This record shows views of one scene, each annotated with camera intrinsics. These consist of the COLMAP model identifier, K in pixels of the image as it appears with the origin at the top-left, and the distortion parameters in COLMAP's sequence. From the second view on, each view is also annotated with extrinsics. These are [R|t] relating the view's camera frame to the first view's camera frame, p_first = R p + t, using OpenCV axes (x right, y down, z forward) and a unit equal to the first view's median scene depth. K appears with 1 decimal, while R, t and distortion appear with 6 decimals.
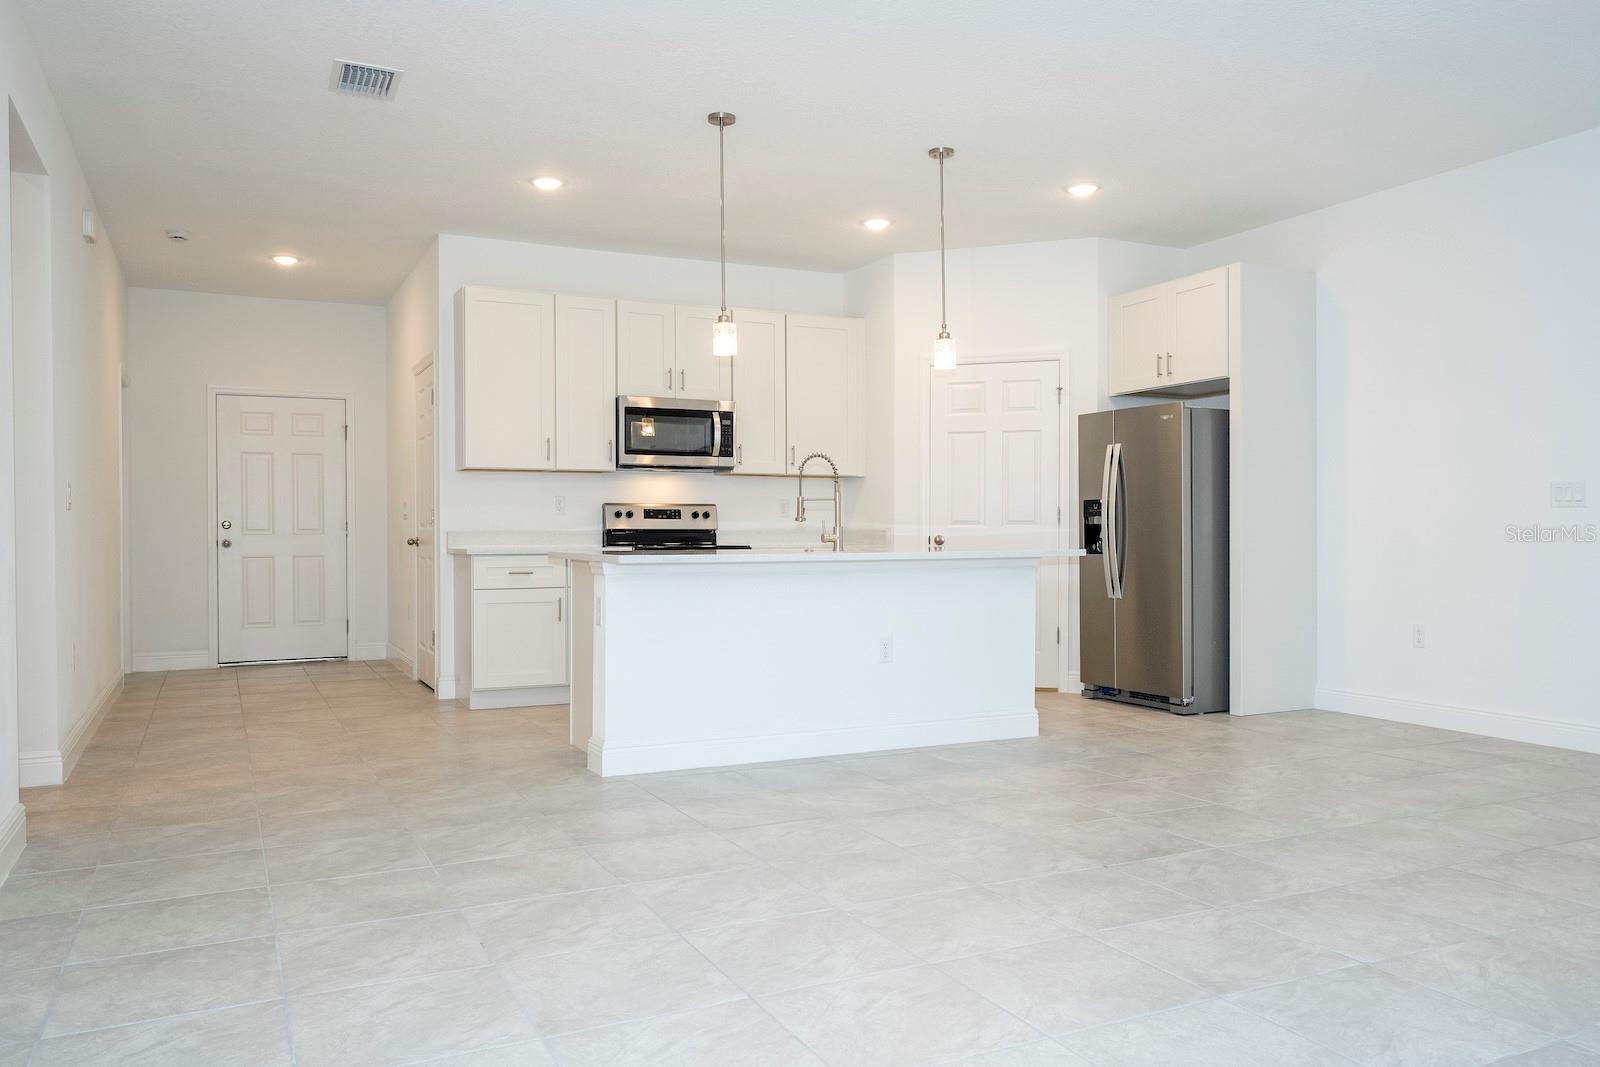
lens RADIAL K [[1199.3, 0, 804.2], [0, 1199.3, 534.0], [0, 0, 1]] dist [0.004080, 0.001661]
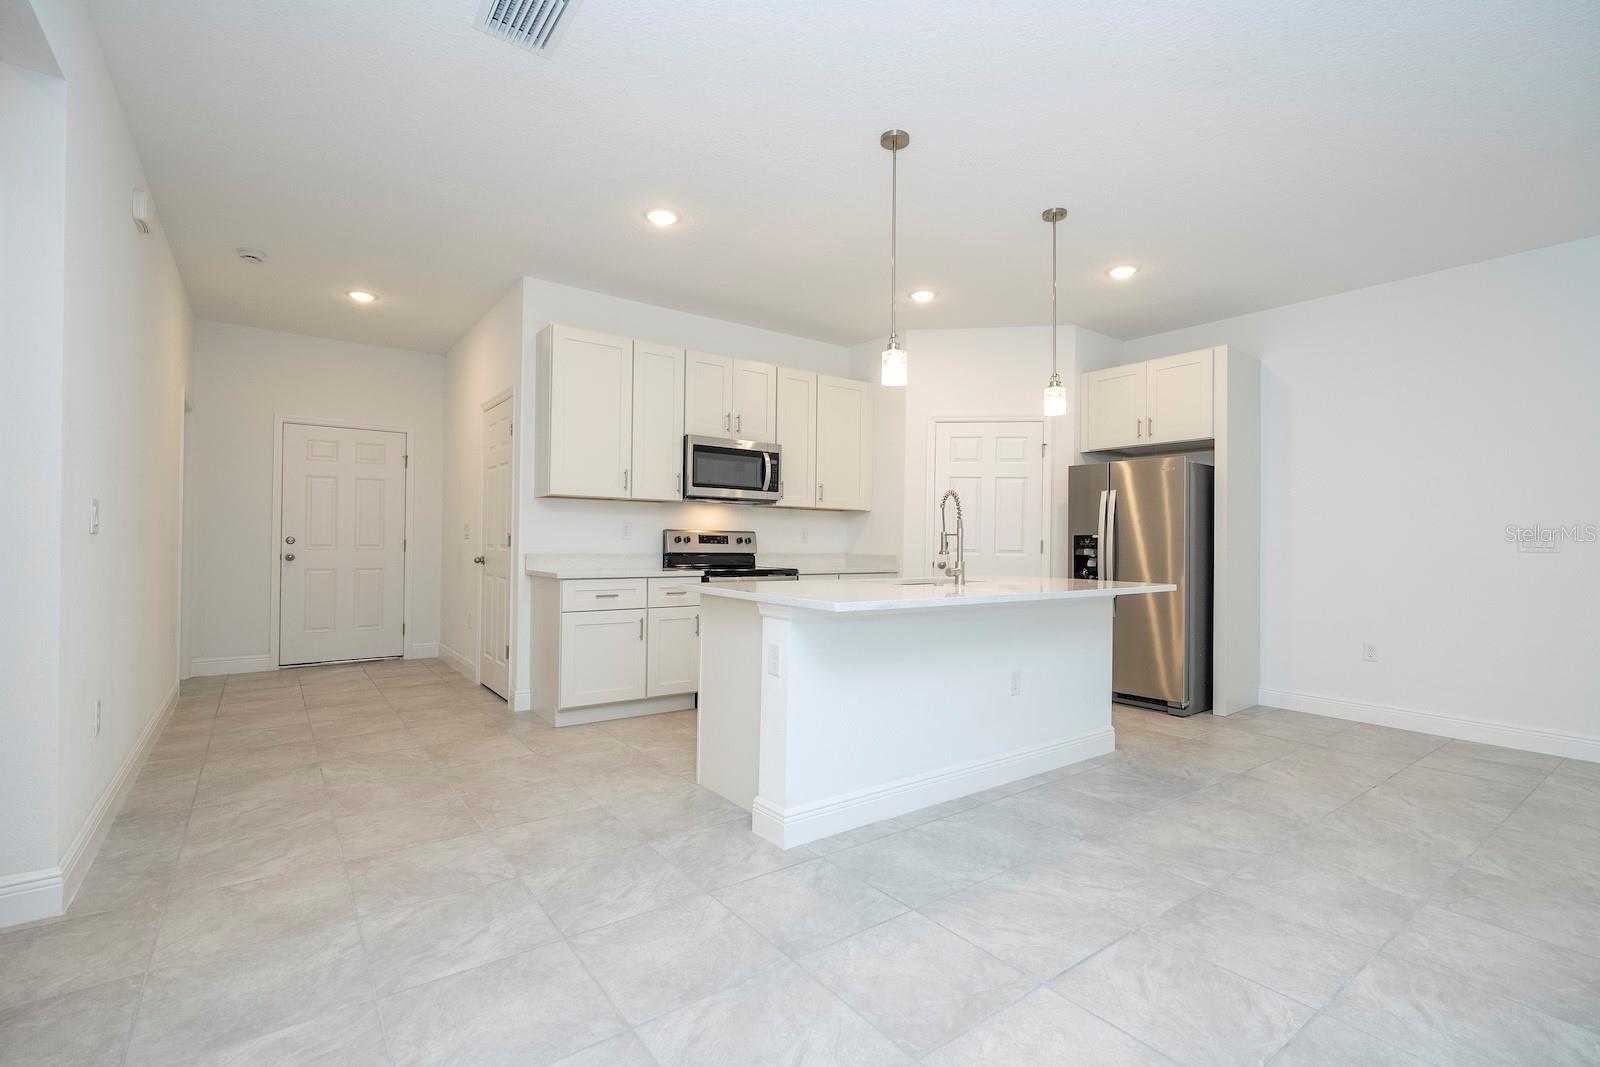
lens RADIAL K [[721.4, 0, 805.1], [0, 721.4, 533.3], [0, 0, 1]] dist [-0.005069, 0.003124]
pose [[0.982264, 0.017846, 0.186652, -0.174413], [-0.015466, 0.999780, -0.014200, -0.015222], [-0.186864, 0.011062, 0.982323, 0.324185]]
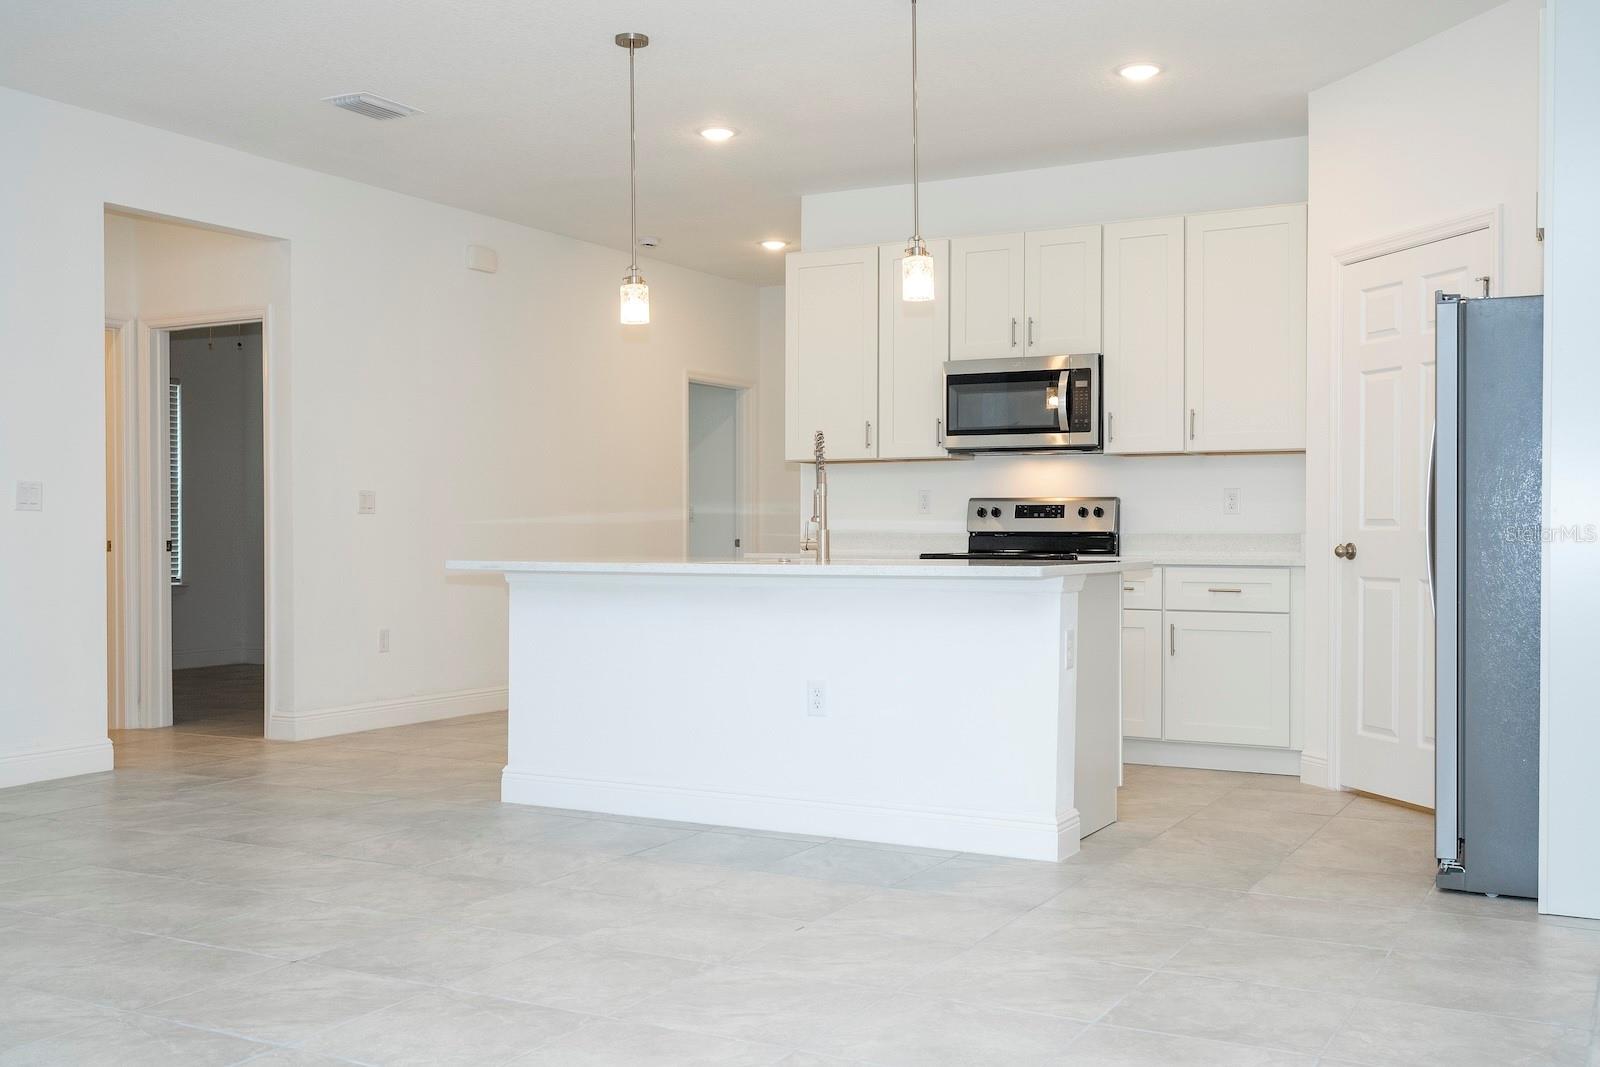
lens RADIAL K [[1567.8, 0, 800.0], [0, 1567.8, 533.5], [0, 0, 1]] dist [0.007231, -0.001596]
pose [[0.574351, 0.004354, -0.818597, 0.644808], [-0.005277, 0.999985, 0.001616, -0.003947], [0.818592, 0.003392, 0.574365, 0.339888]]
